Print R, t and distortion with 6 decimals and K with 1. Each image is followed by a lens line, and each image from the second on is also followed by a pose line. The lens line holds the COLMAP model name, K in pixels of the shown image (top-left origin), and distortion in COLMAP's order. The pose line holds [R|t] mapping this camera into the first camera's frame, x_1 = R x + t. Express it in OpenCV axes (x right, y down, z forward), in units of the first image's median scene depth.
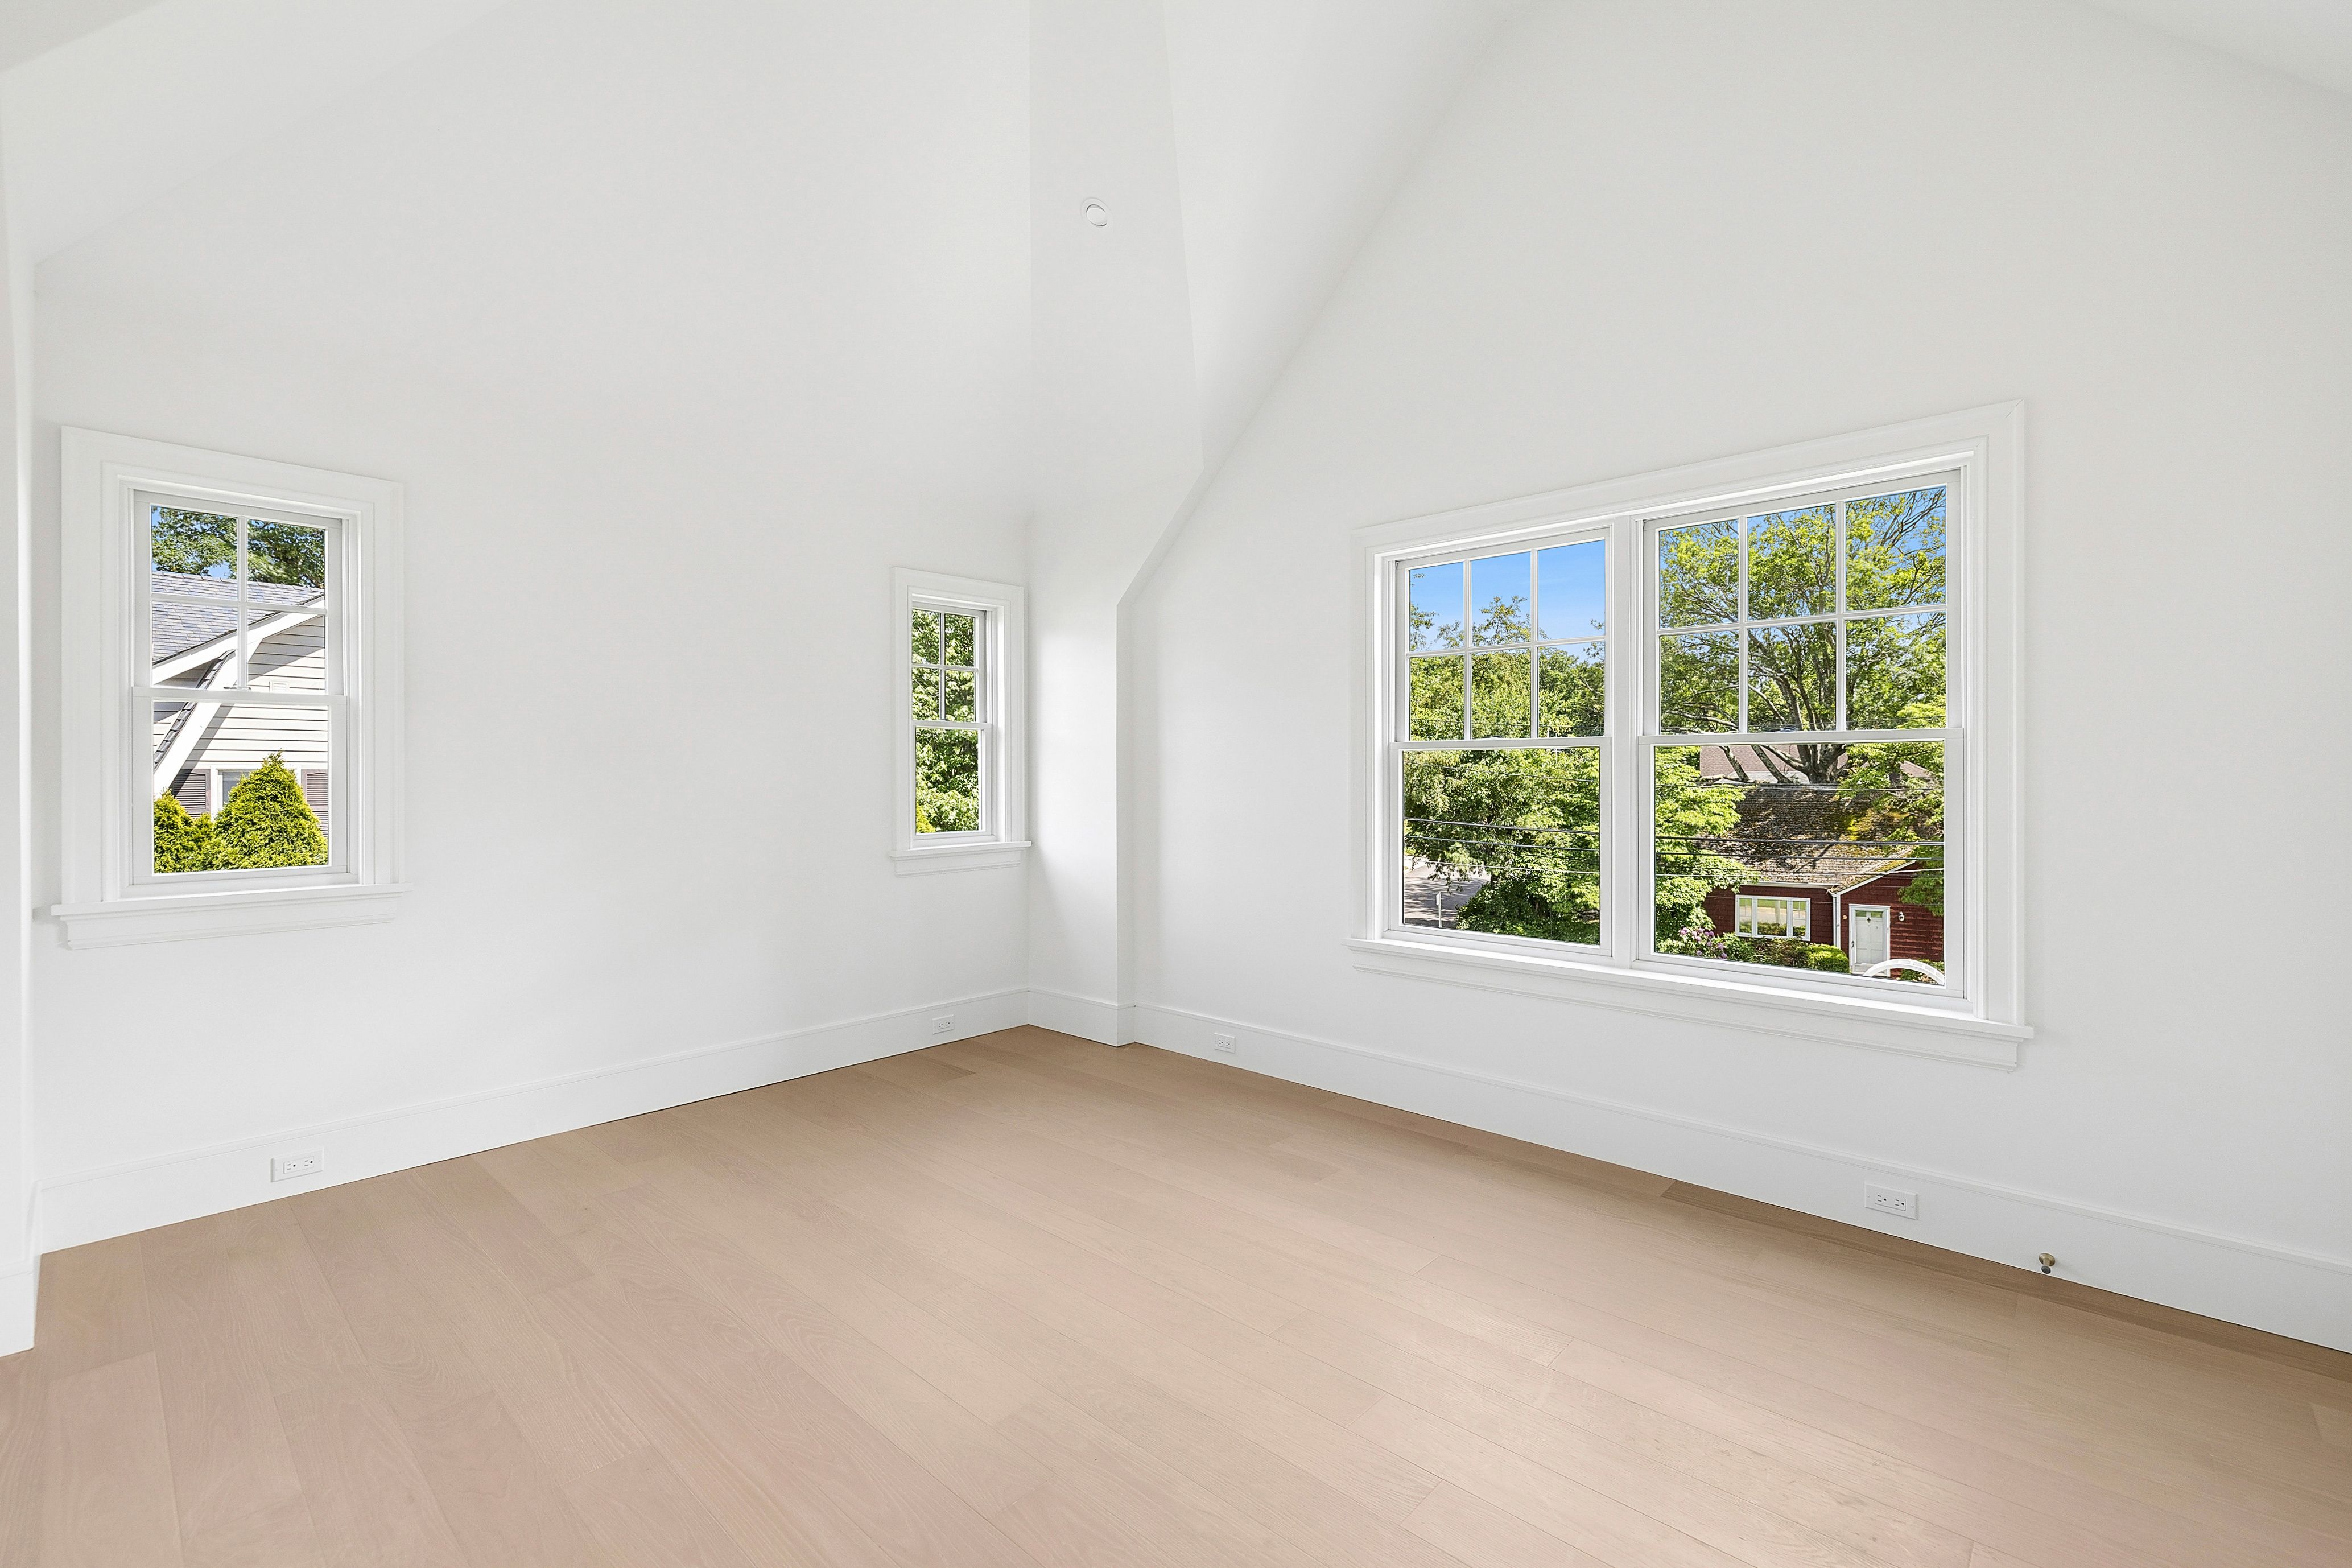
lens RADIAL K [[1019.0, 0, 1175.0], [0, 1019.0, 778.2], [0, 0, 1]] dist [0.016548, 0.000305]
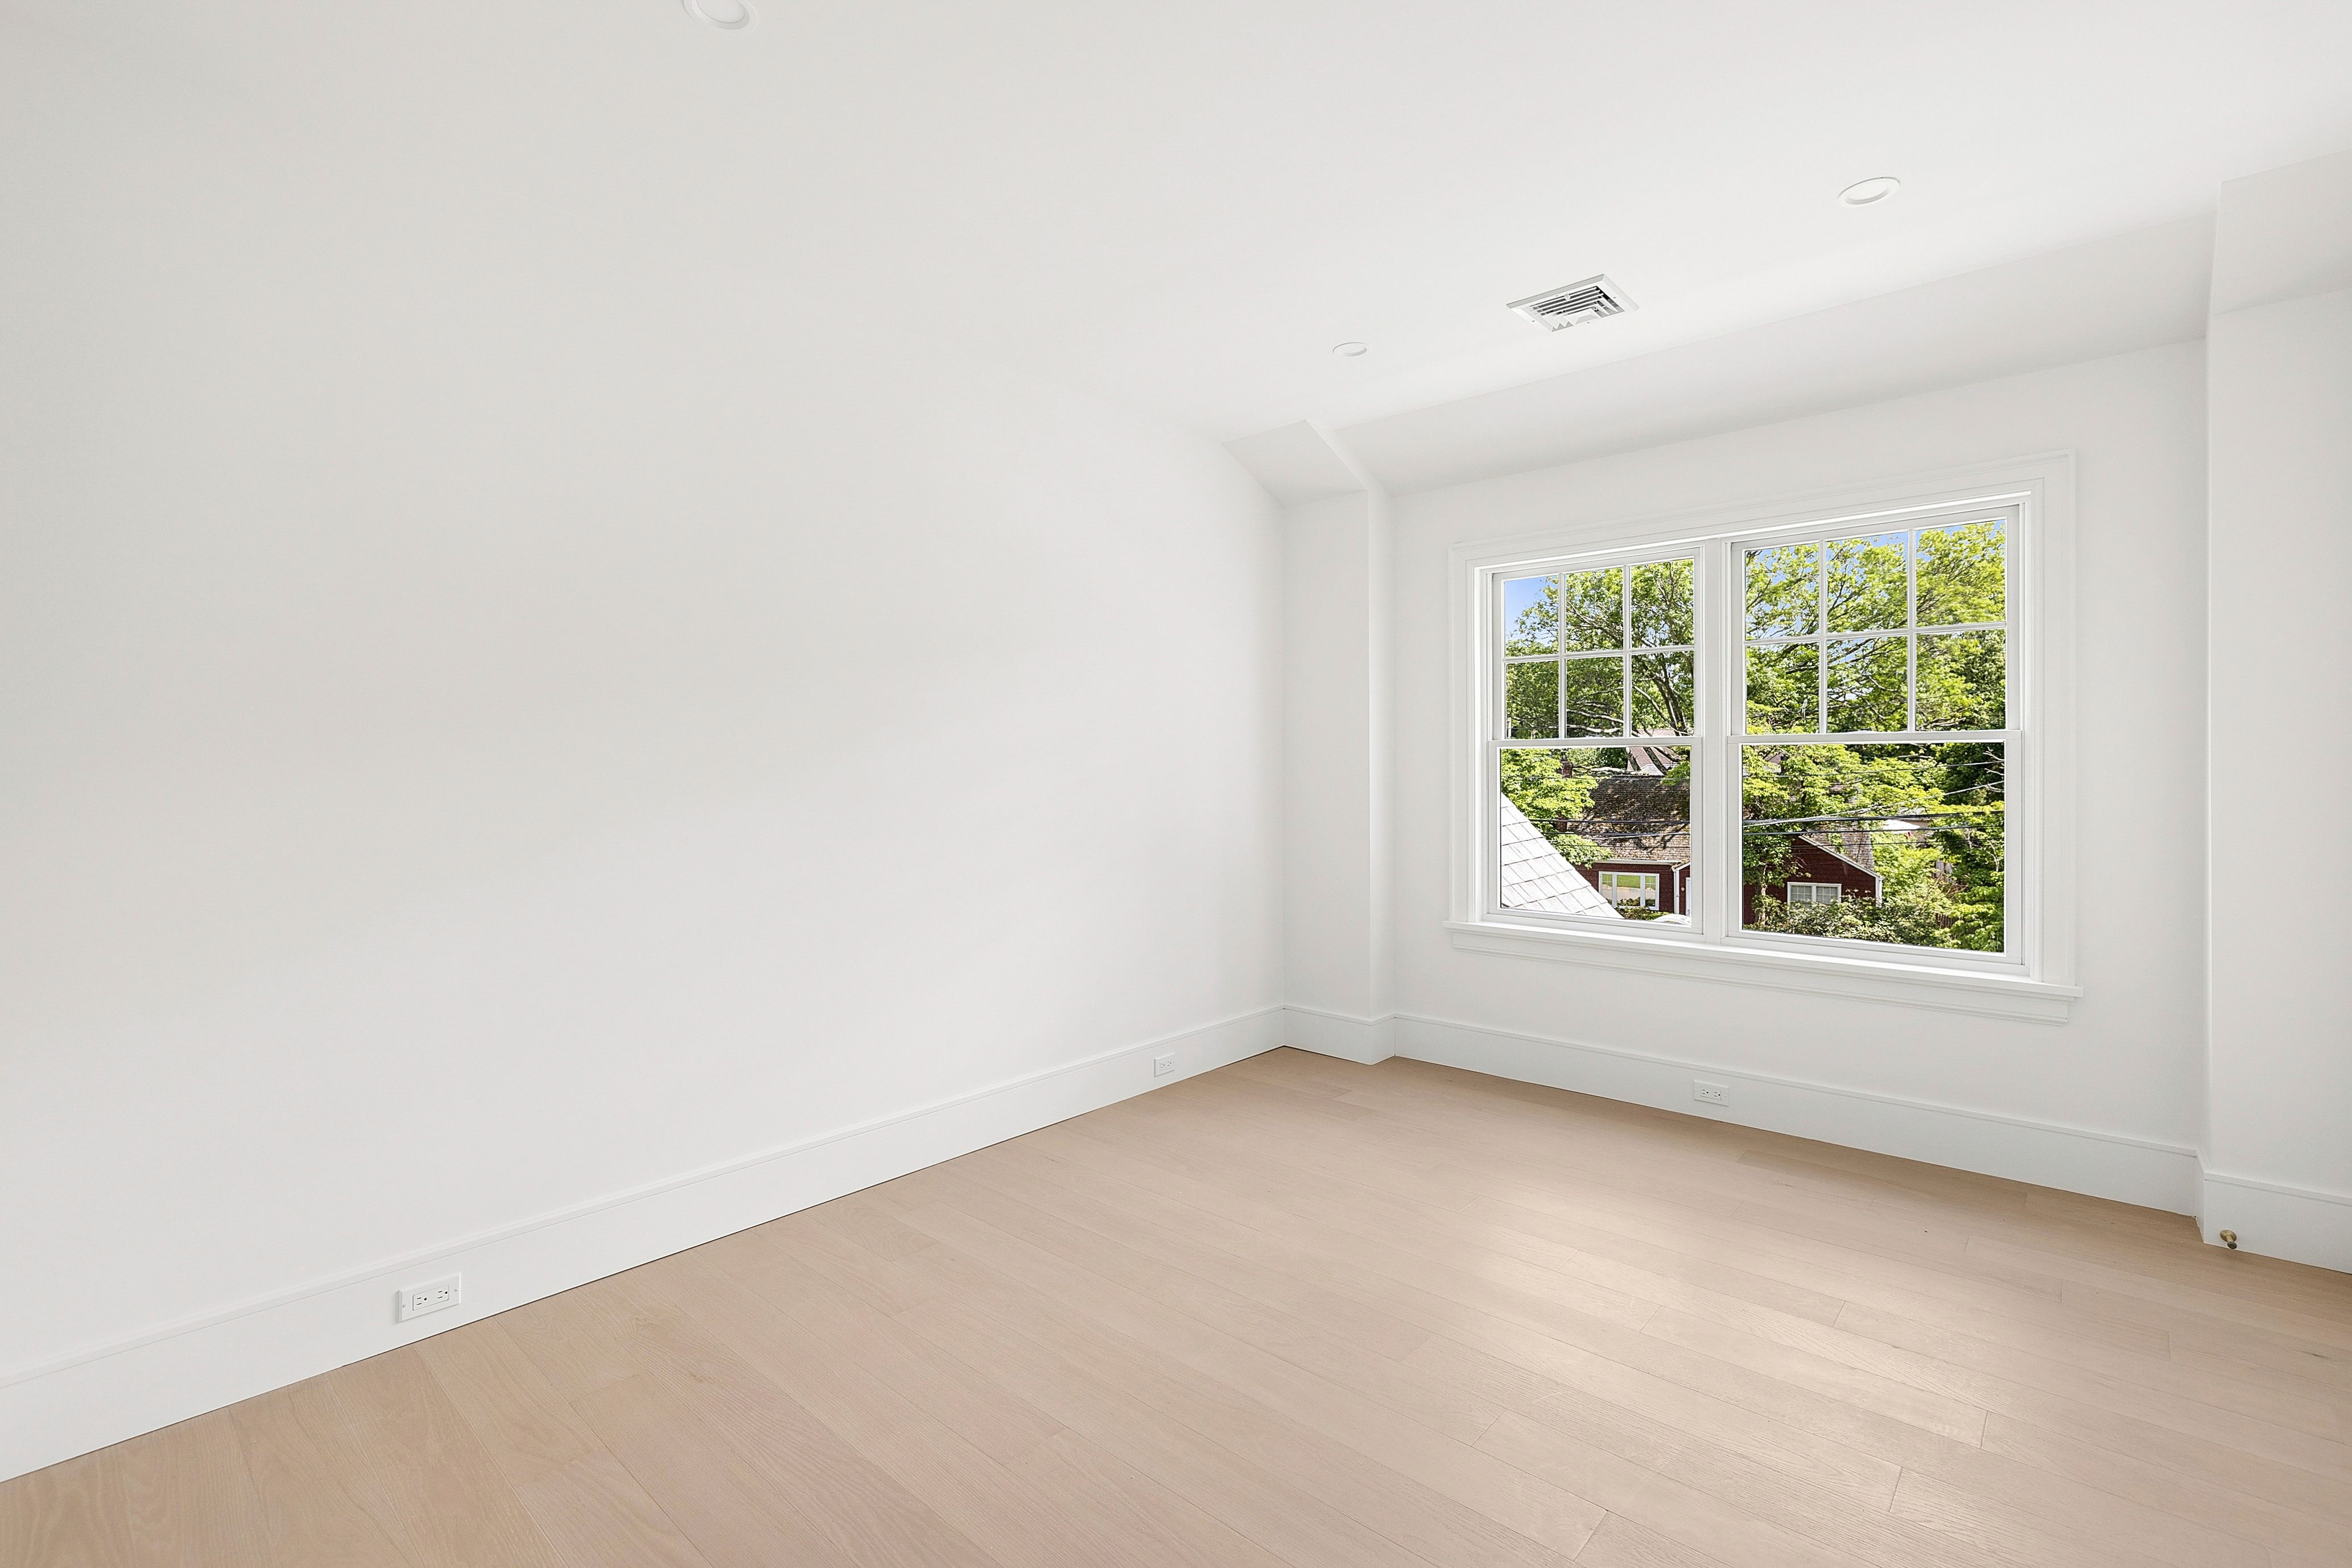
lens RADIAL K [[785.2, 0, 1177.8], [0, 785.2, 778.7], [0, 0, 1]] dist [-0.004774, -0.000019]
pose [[0.988585, -0.000893, 0.150664, -0.268248], [-0.000409, 0.999963, 0.008615, -0.001520], [-0.150666, -0.008579, 0.988547, 0.247084]]
